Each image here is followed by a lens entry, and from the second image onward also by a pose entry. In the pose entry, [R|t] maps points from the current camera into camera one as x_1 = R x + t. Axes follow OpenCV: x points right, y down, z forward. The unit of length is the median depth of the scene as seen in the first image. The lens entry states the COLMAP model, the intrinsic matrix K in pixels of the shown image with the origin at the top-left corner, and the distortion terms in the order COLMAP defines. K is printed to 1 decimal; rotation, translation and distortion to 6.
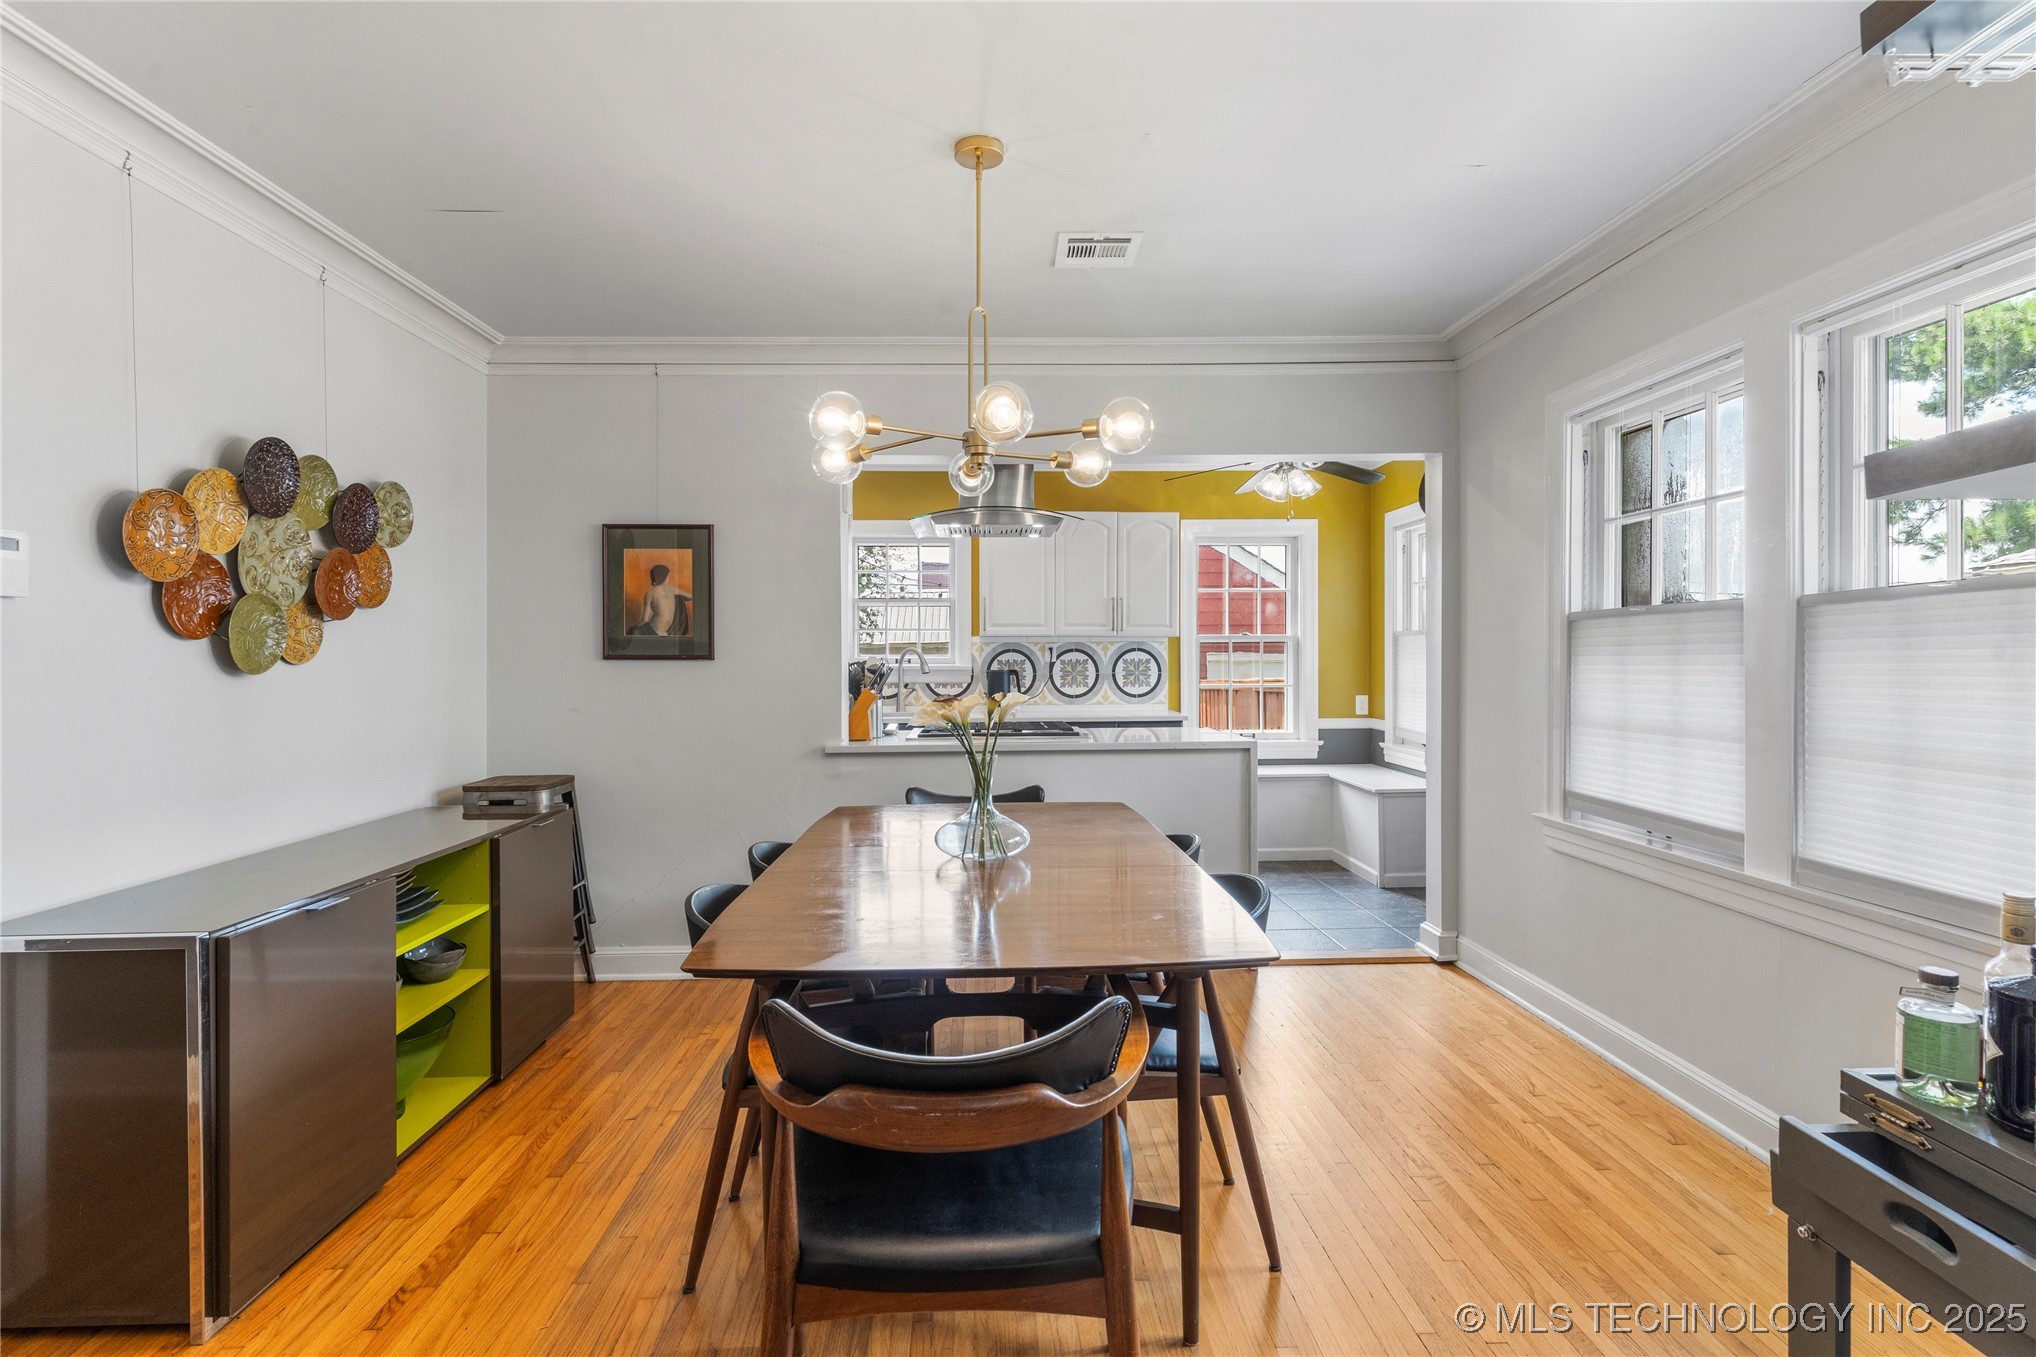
lens RADIAL K [[979.6, 0, 1000.3], [0, 979.6, 657.9], [0, 0, 1]] dist [0.000934, 0.000090]
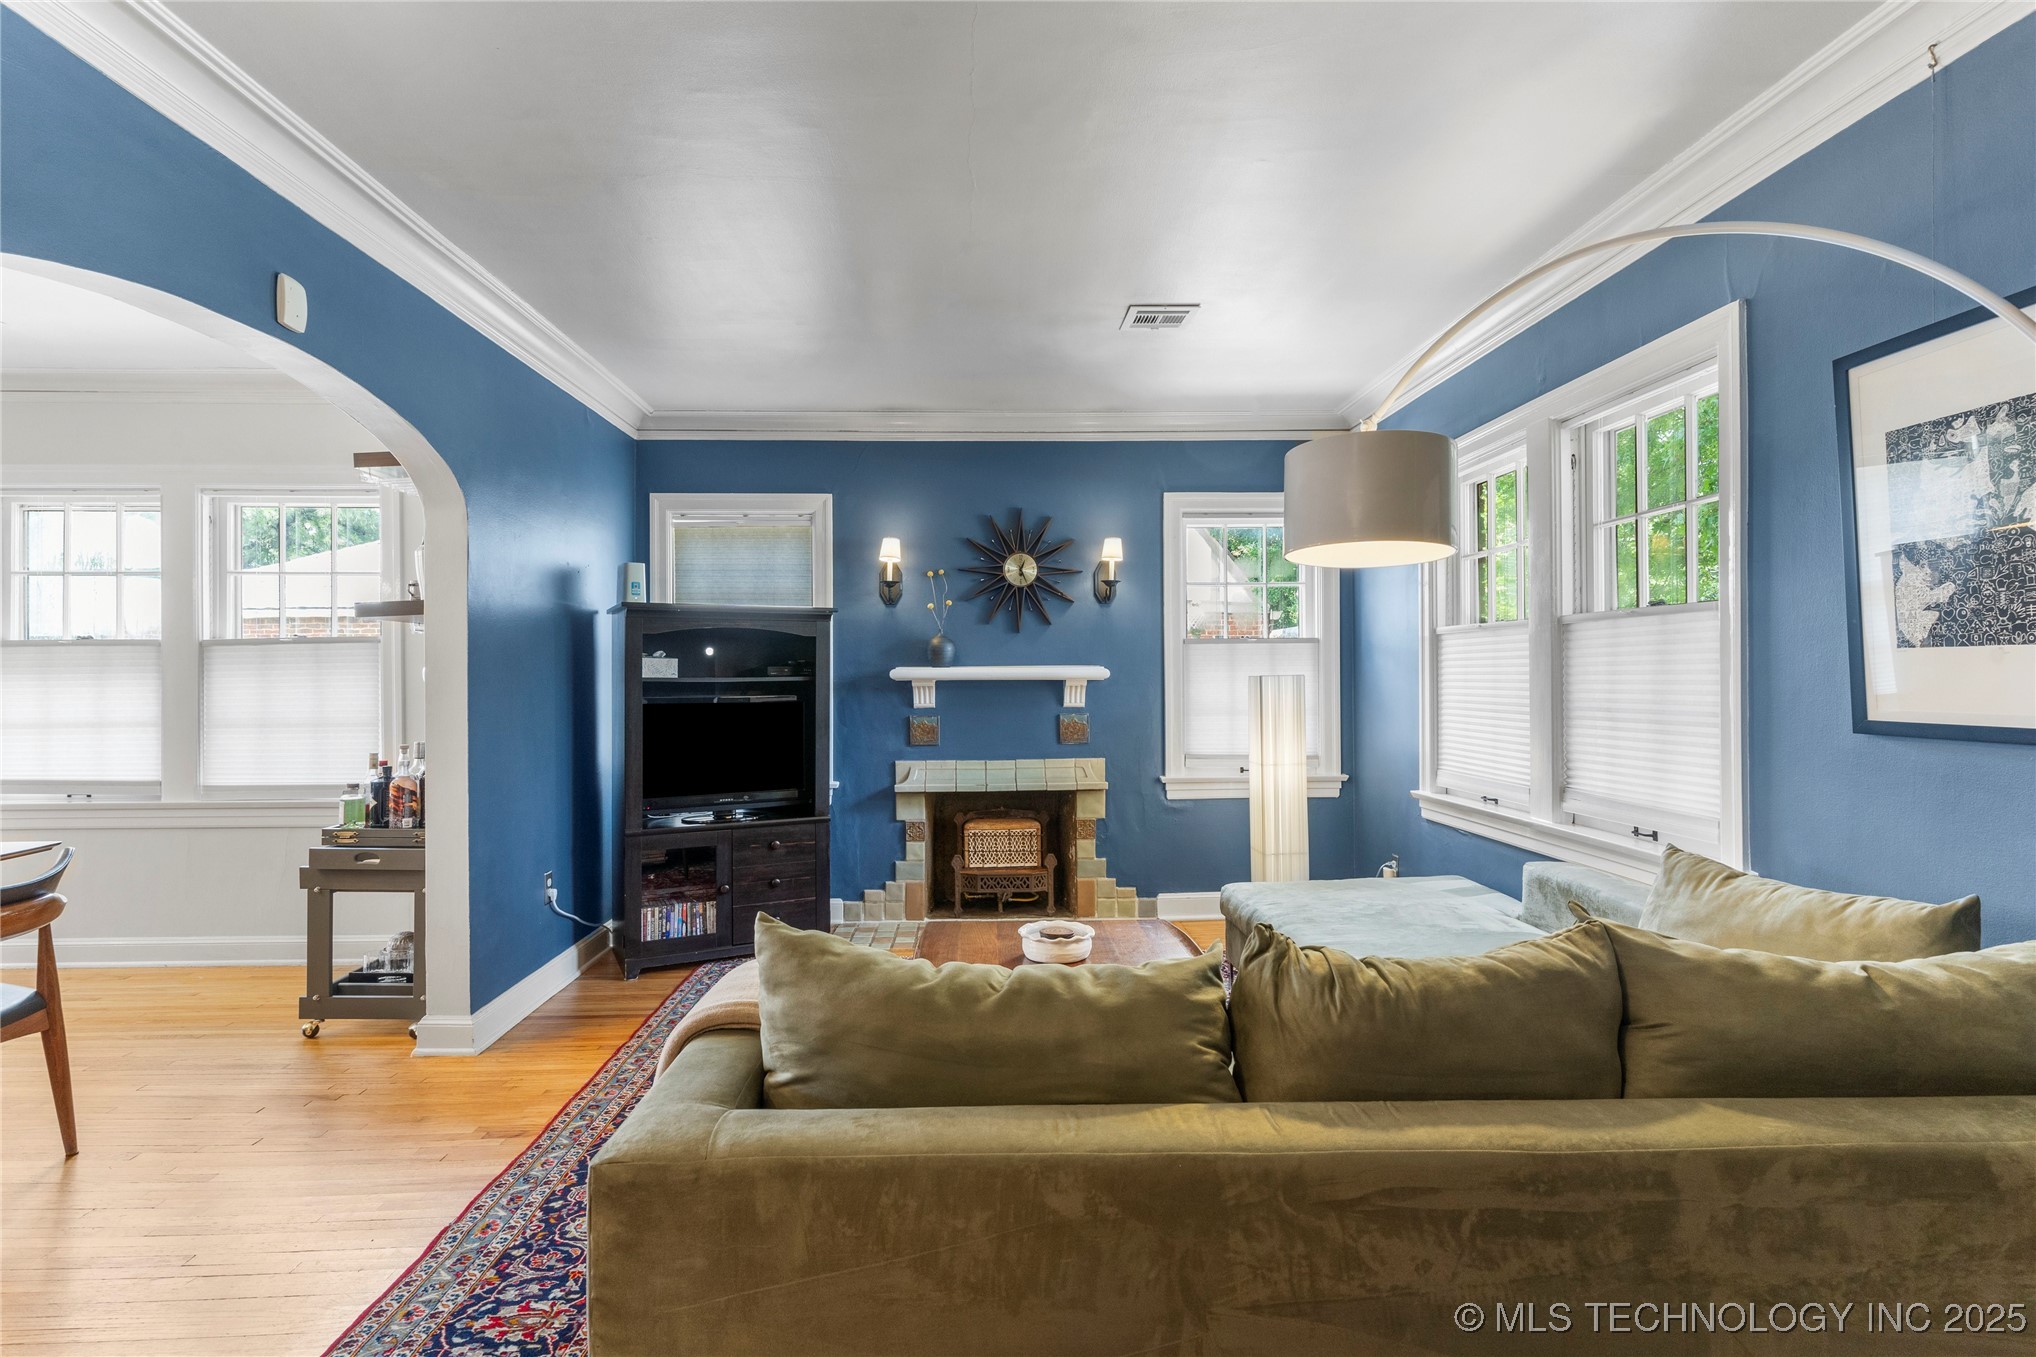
lens RADIAL K [[983.5, 0, 986.7], [0, 983.5, 673.7], [0, 0, 1]] dist [-0.000008, -0.000106]
pose [[-0.002961, 0.006371, 0.999975, -0.906815], [0.005019, 0.999967, -0.006356, 0.015021], [-0.999983, 0.005000, -0.002993, -0.393819]]
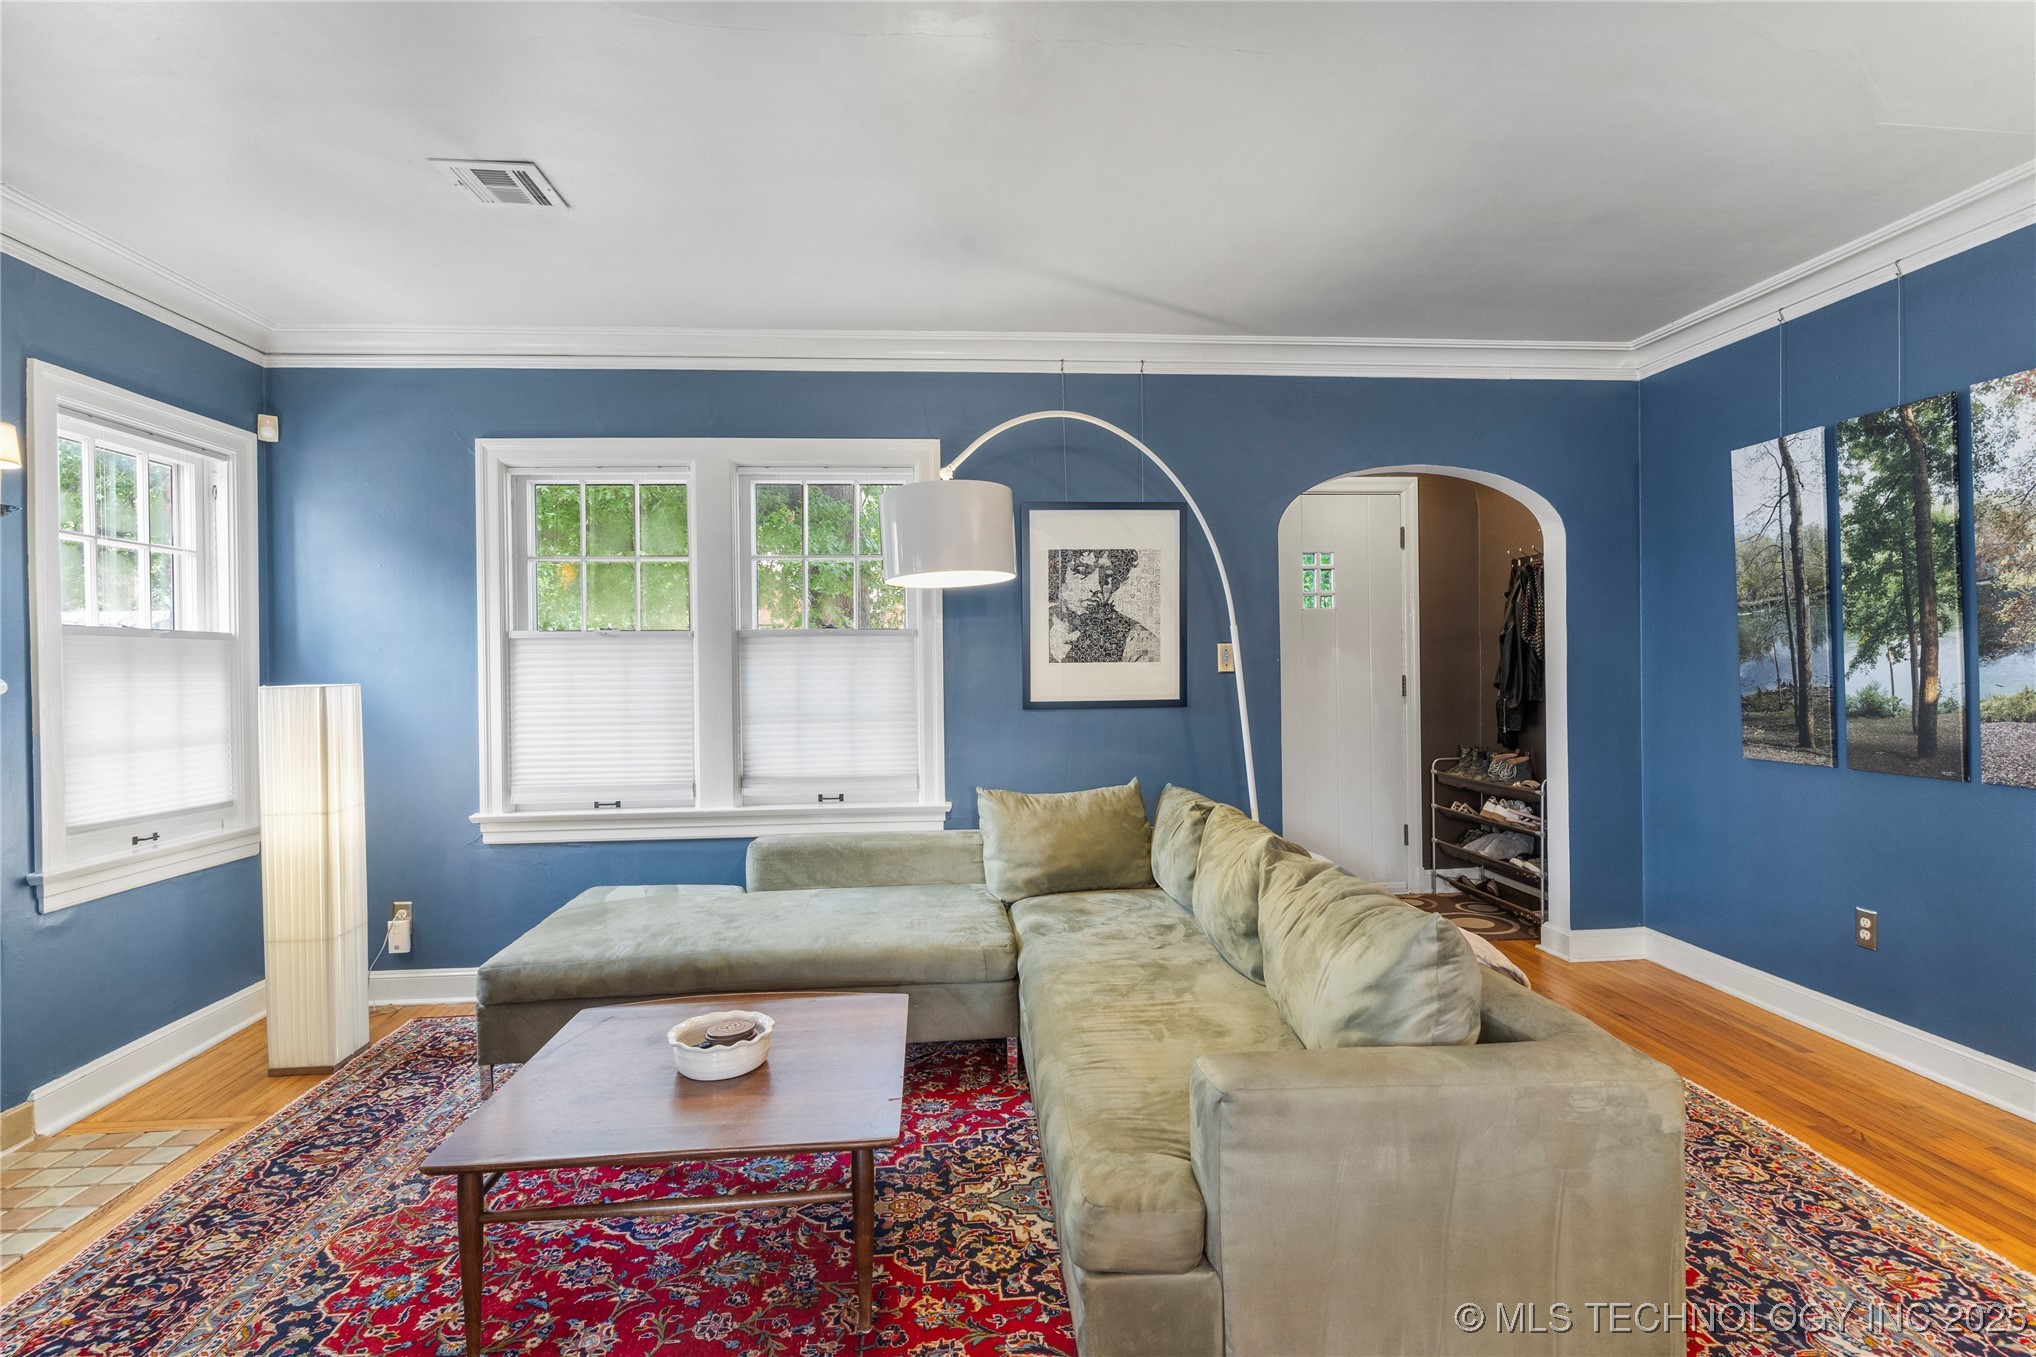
lens RADIAL K [[985.9, 0, 1010.4], [0, 985.9, 671.3], [0, 0, 1]] dist [0.003398, 0.000821]
pose [[-0.998089, 0.016149, -0.059639, 0.027429], [0.016116, 0.999870, 0.001027, 0.003523], [0.059647, 0.000064, -0.998220, 0.377850]]
